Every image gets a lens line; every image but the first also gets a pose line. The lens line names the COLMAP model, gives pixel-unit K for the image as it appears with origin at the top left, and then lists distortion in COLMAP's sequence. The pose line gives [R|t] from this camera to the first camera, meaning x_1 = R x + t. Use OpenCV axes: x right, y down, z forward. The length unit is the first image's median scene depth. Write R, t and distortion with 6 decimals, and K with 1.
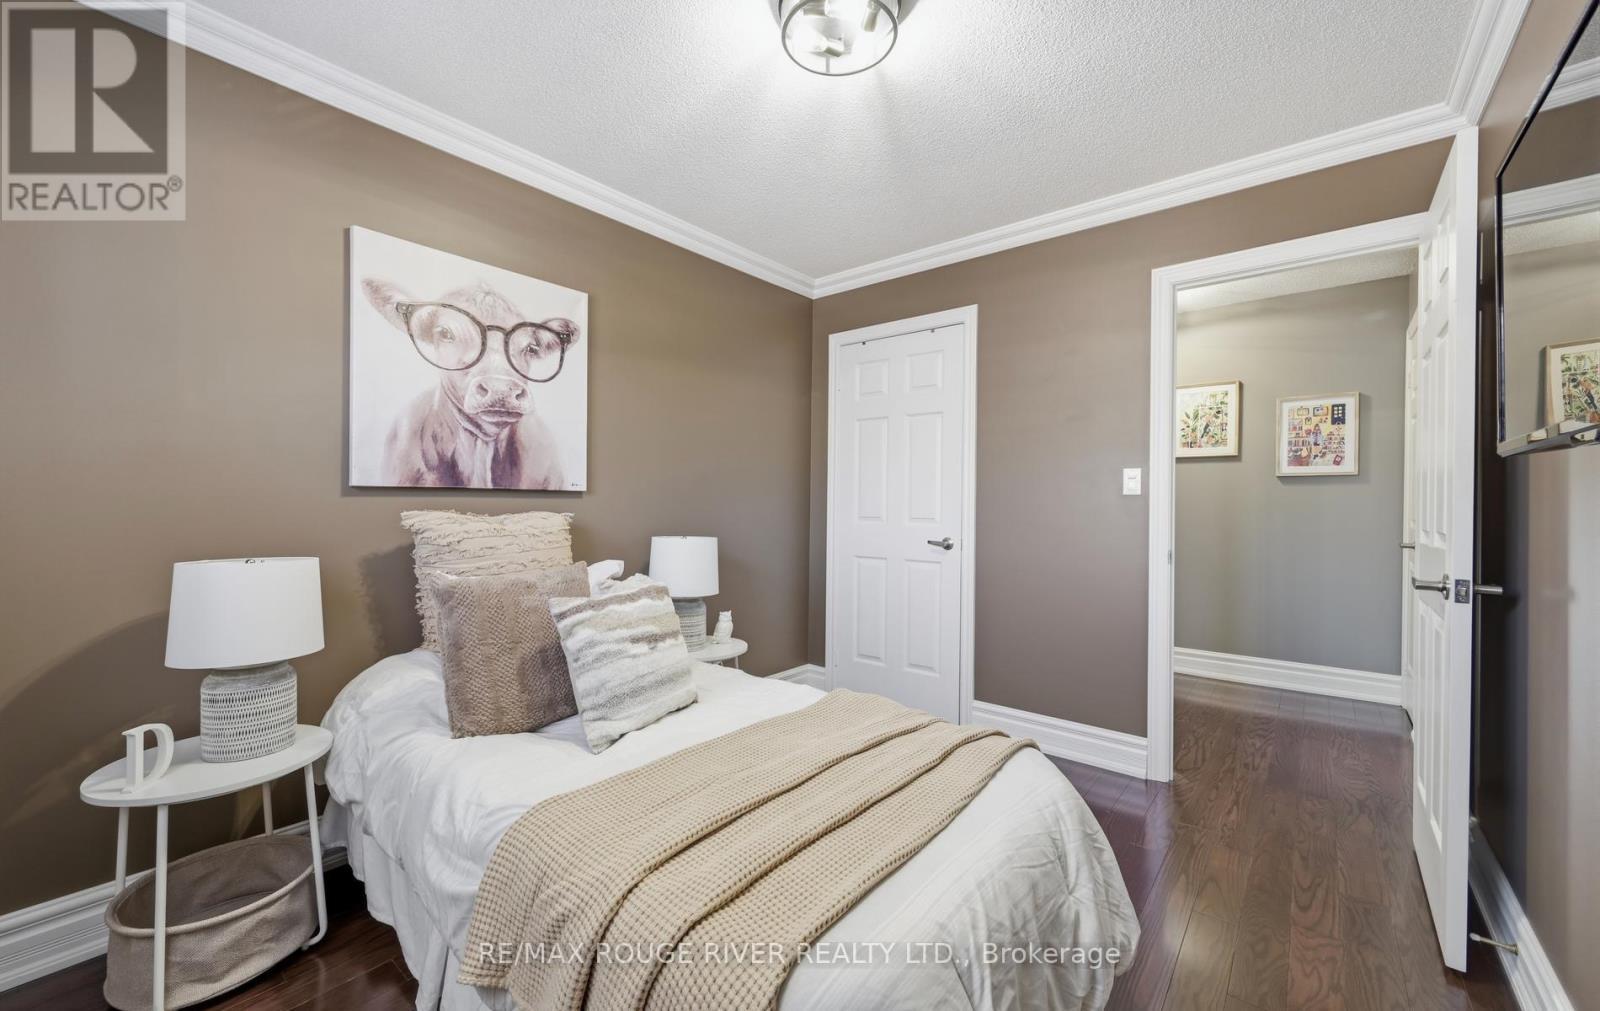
lens RADIAL K [[628.4, 0, 788.6], [0, 628.4, 506.2], [0, 0, 1]] dist [-0.000943, -0.000309]
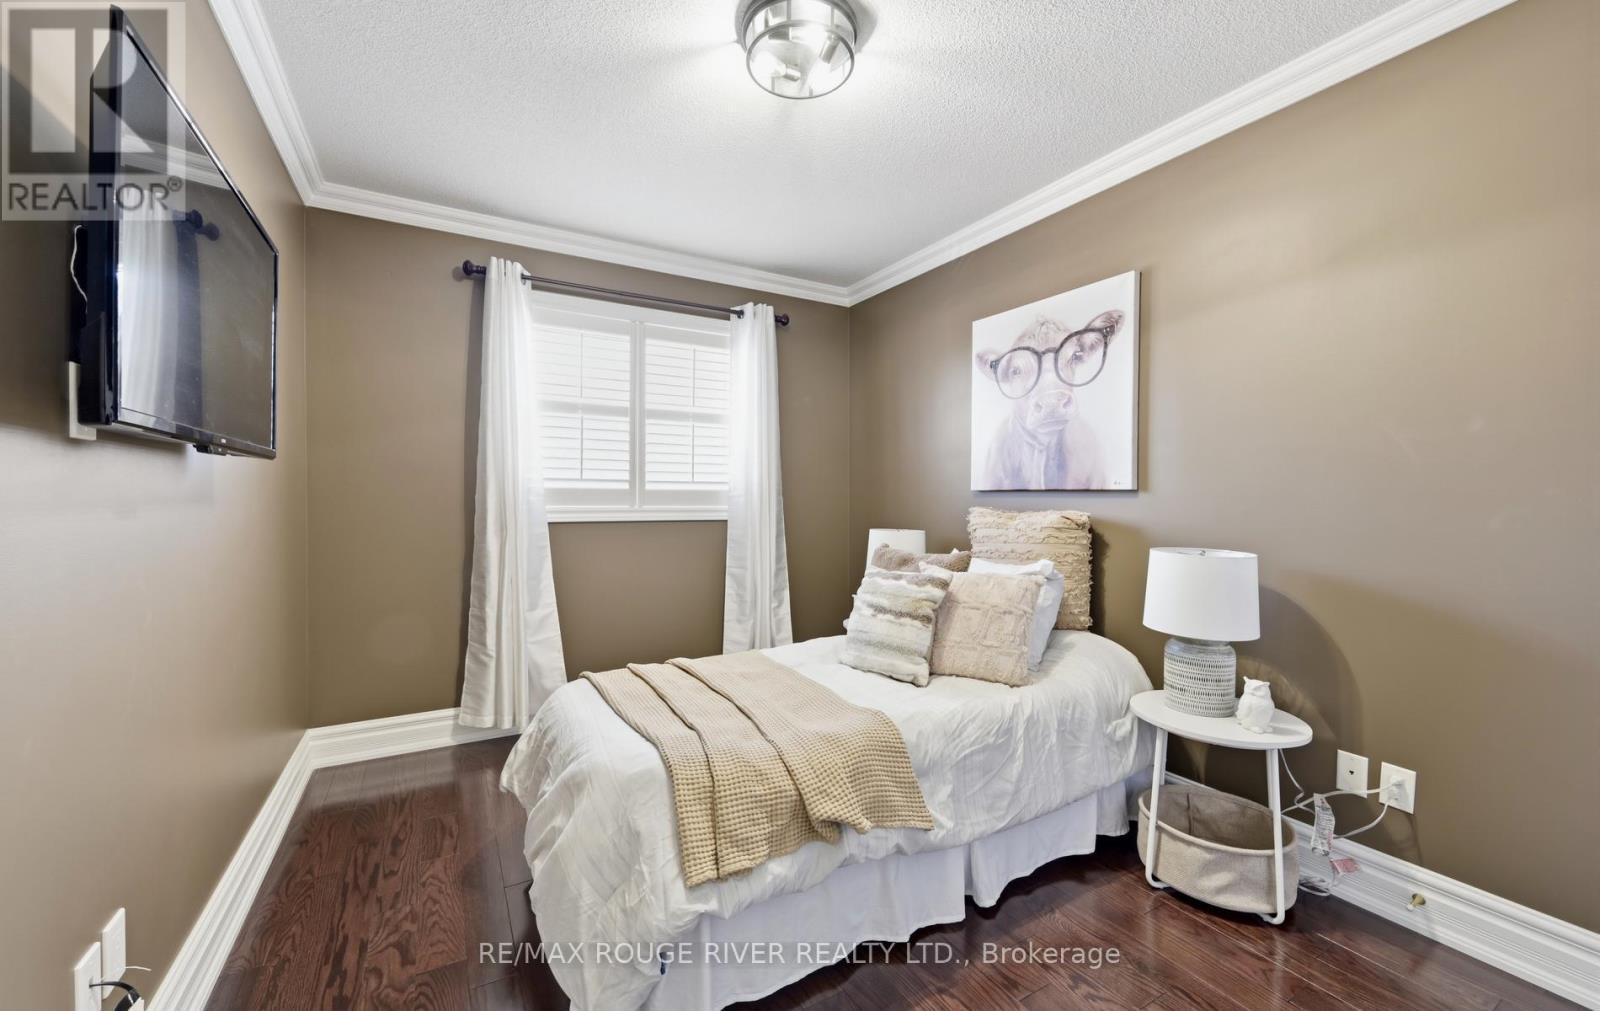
lens RADIAL K [[628.4, 0, 790.3], [0, 628.4, 497.6], [0, 0, 1]] dist [-0.000943, -0.000309]
pose [[-0.318708, -0.016993, -0.947700, 0.758962], [-0.014726, 0.999807, -0.012975, 0.007247], [0.947738, 0.009821, -0.318897, 0.909765]]
